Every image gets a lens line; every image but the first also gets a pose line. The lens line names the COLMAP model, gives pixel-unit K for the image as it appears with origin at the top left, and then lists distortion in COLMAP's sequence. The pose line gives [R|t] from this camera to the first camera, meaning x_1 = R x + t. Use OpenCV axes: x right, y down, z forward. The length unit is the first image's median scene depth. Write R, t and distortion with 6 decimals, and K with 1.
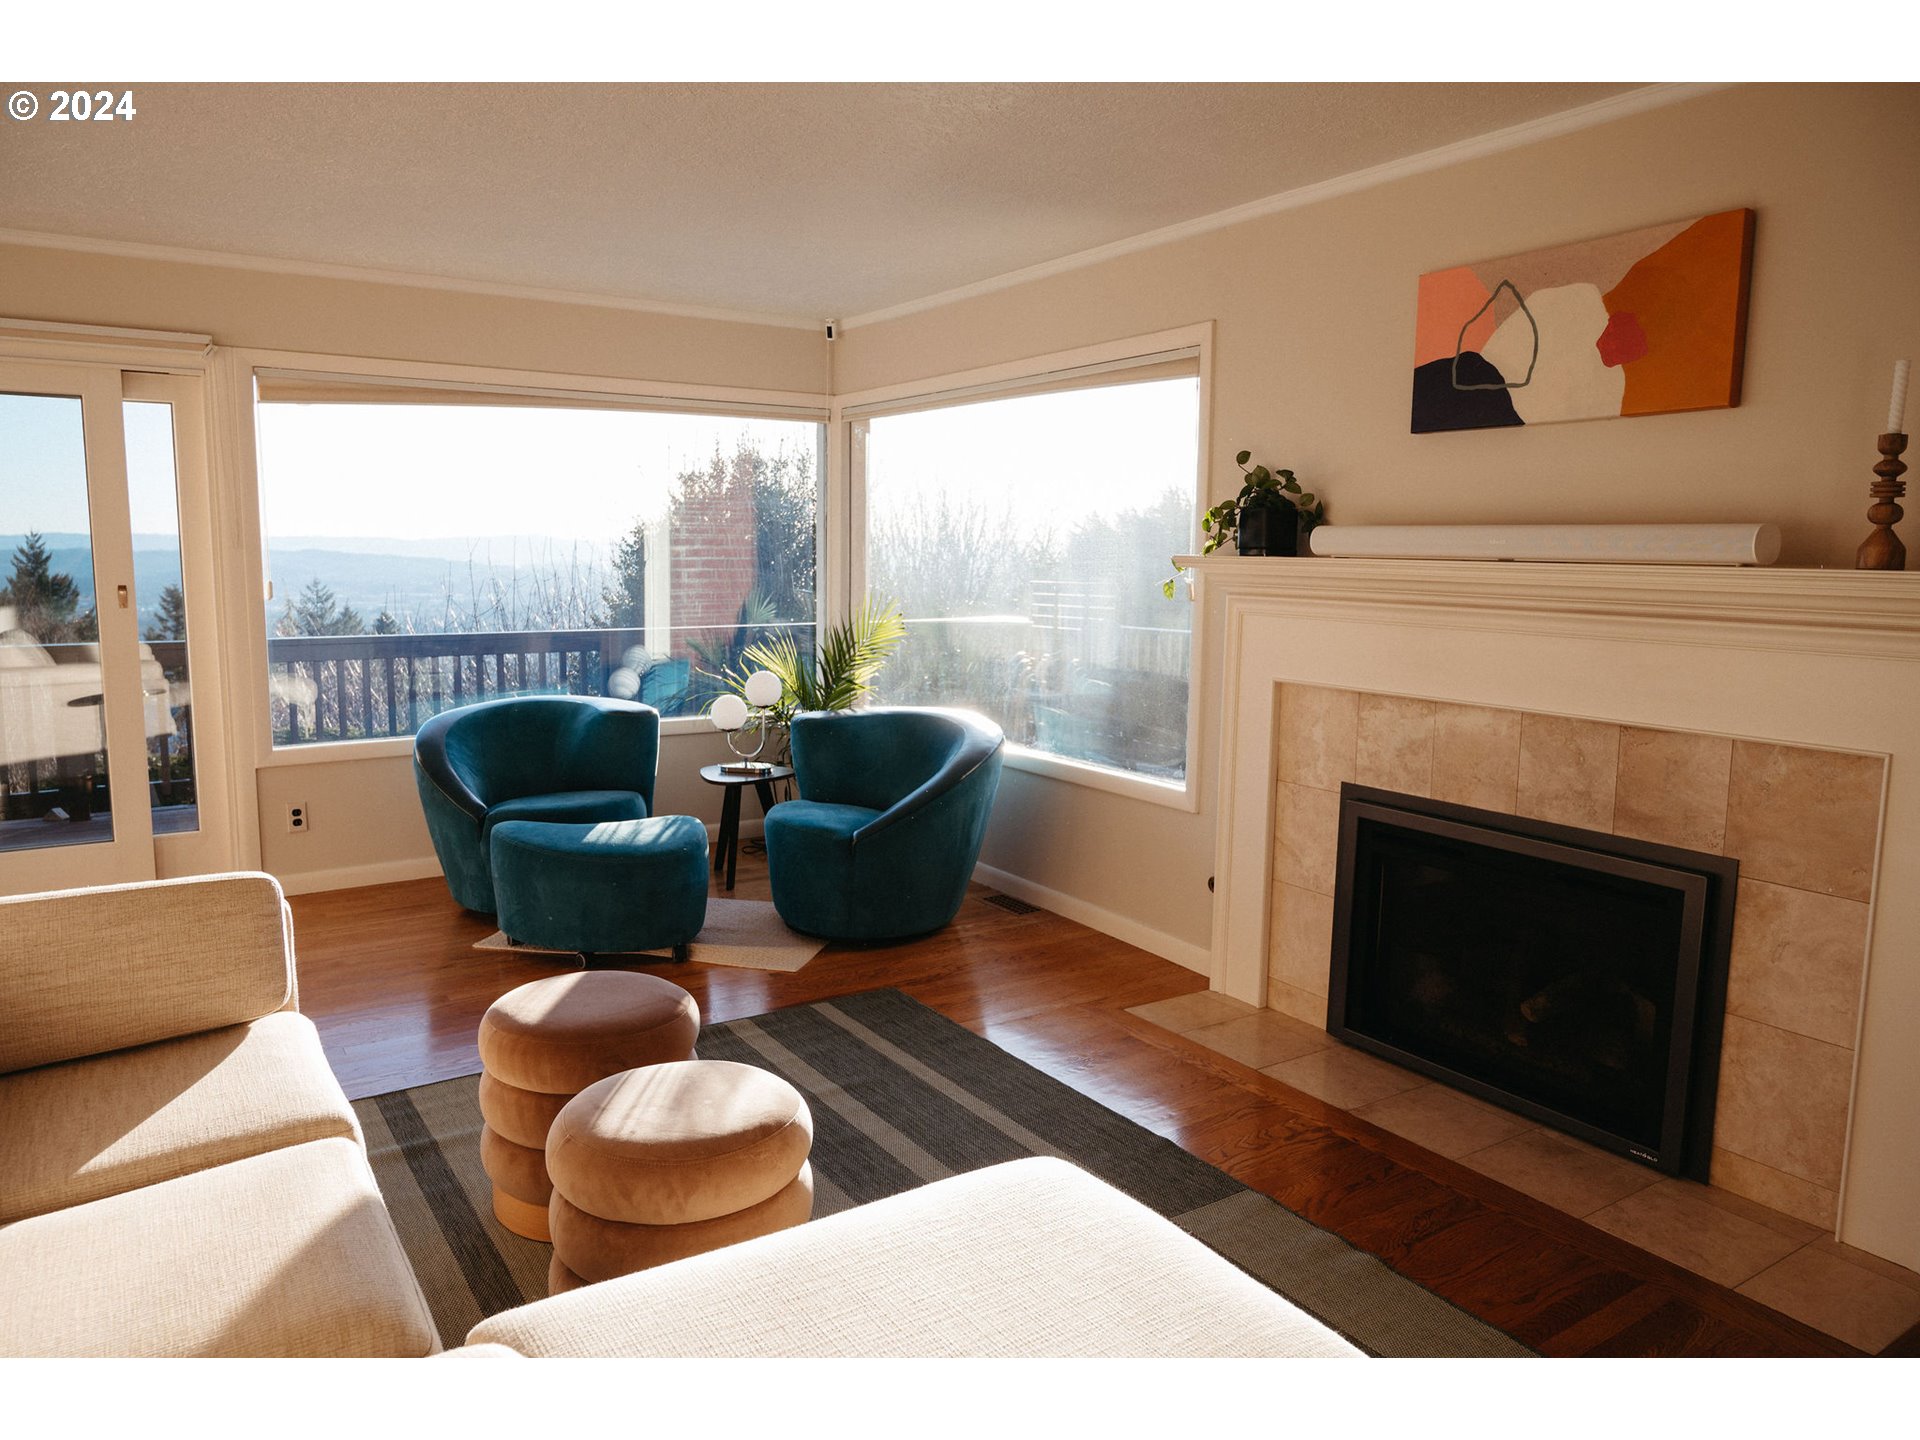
lens RADIAL K [[1275.8, 0, 968.3], [0, 1275.8, 720.0], [0, 0, 1]] dist [-0.005217, 0.000465]
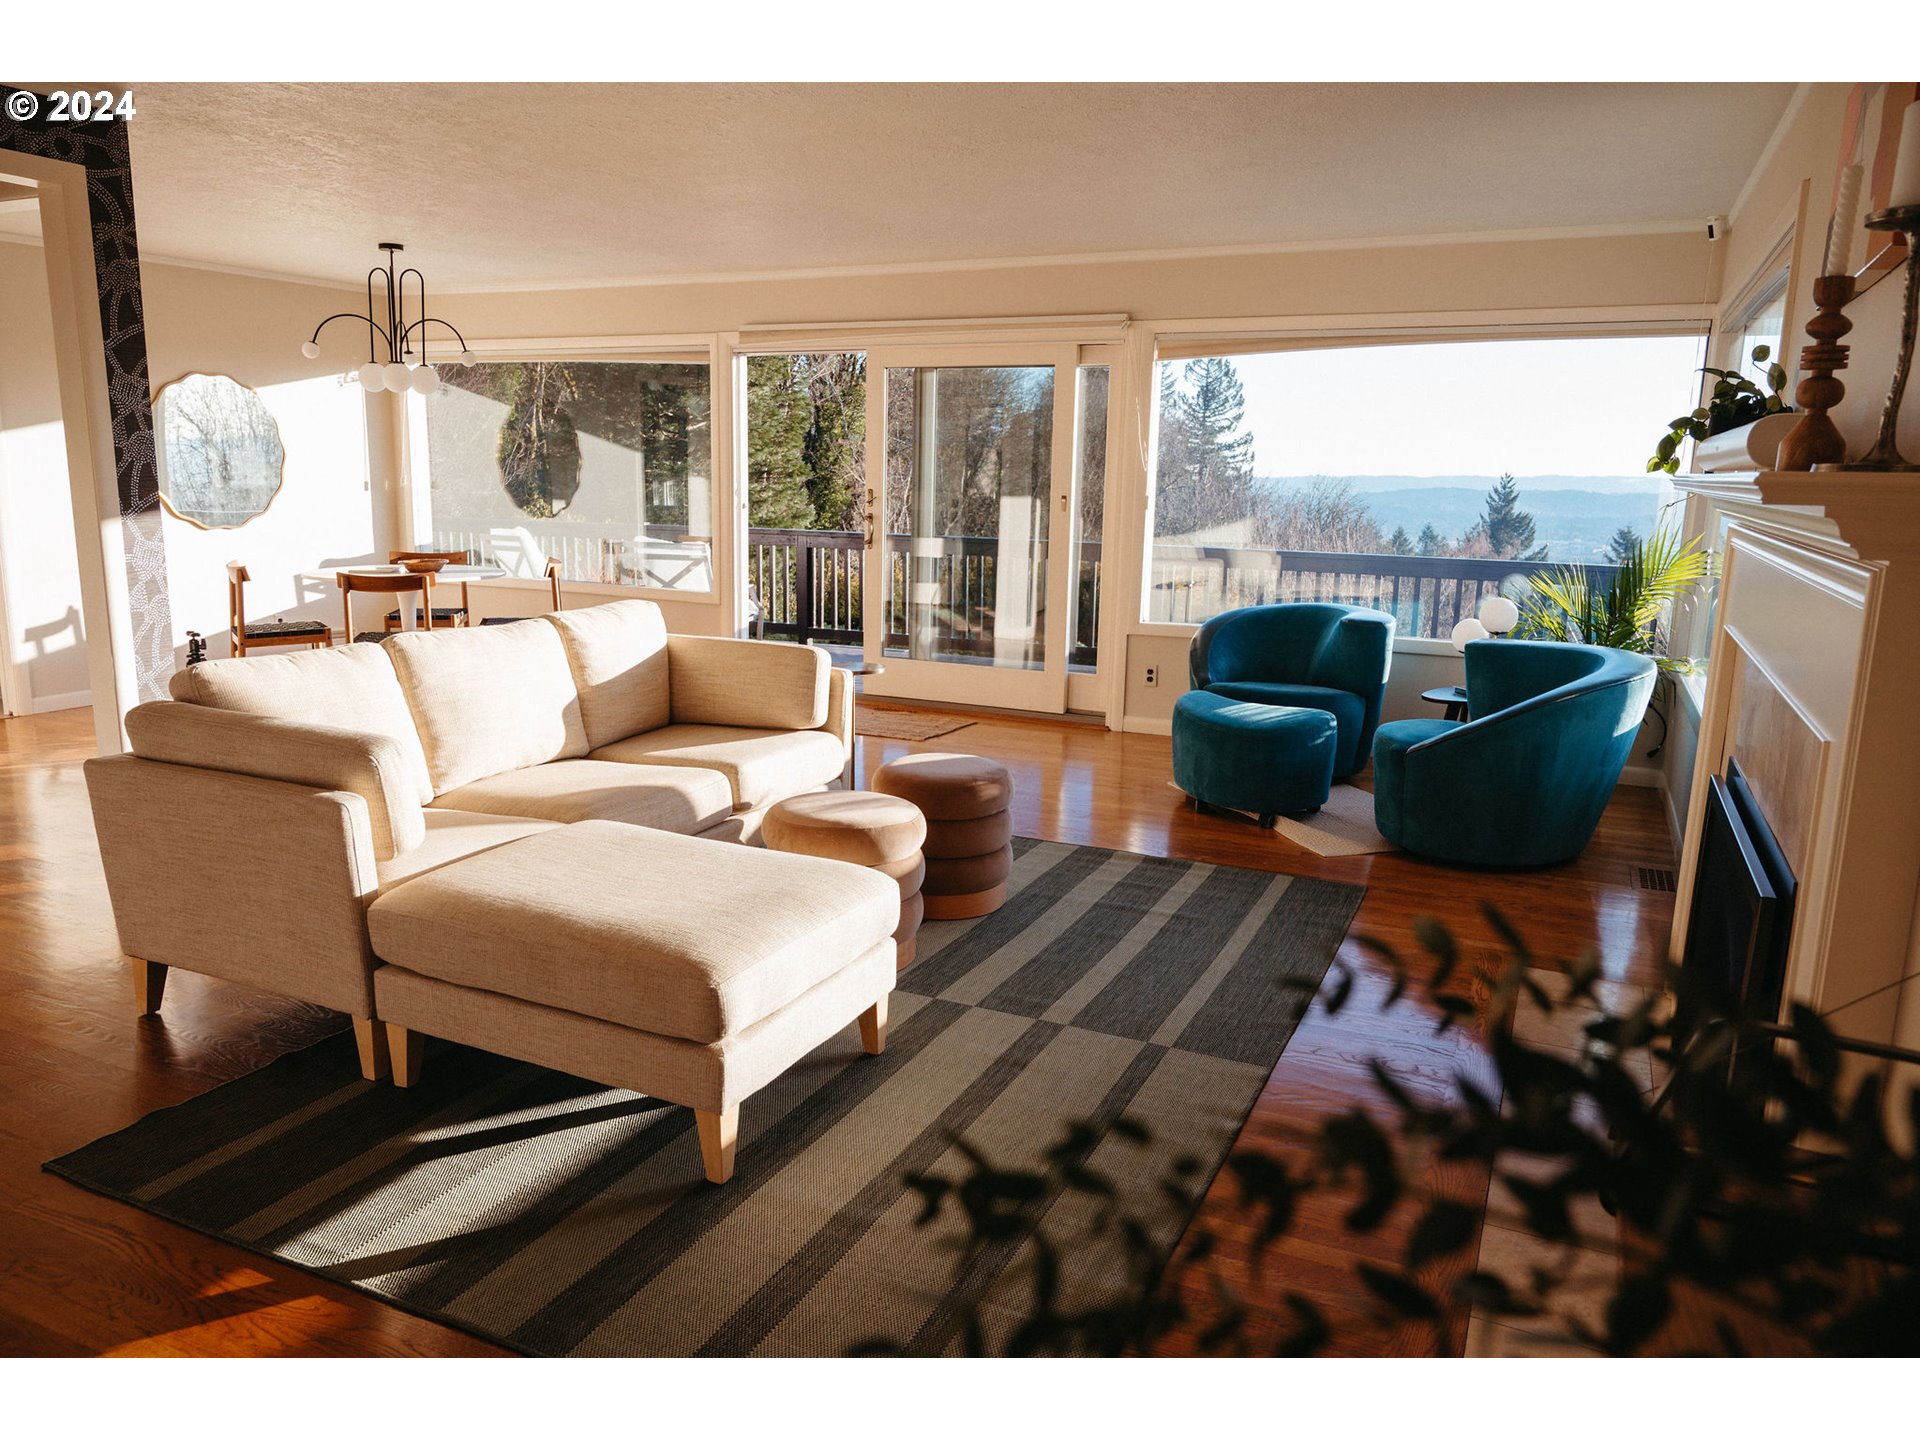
lens RADIAL K [[1317.3, 0, 926.4], [0, 1317.3, 713.9], [0, 0, 1]] dist [-0.010737, -0.003362]
pose [[0.497241, 0.157489, -0.853199, 0.564138], [-0.129112, 0.985869, 0.106732, -0.000244], [0.857952, 0.057087, 0.510549, 0.107992]]
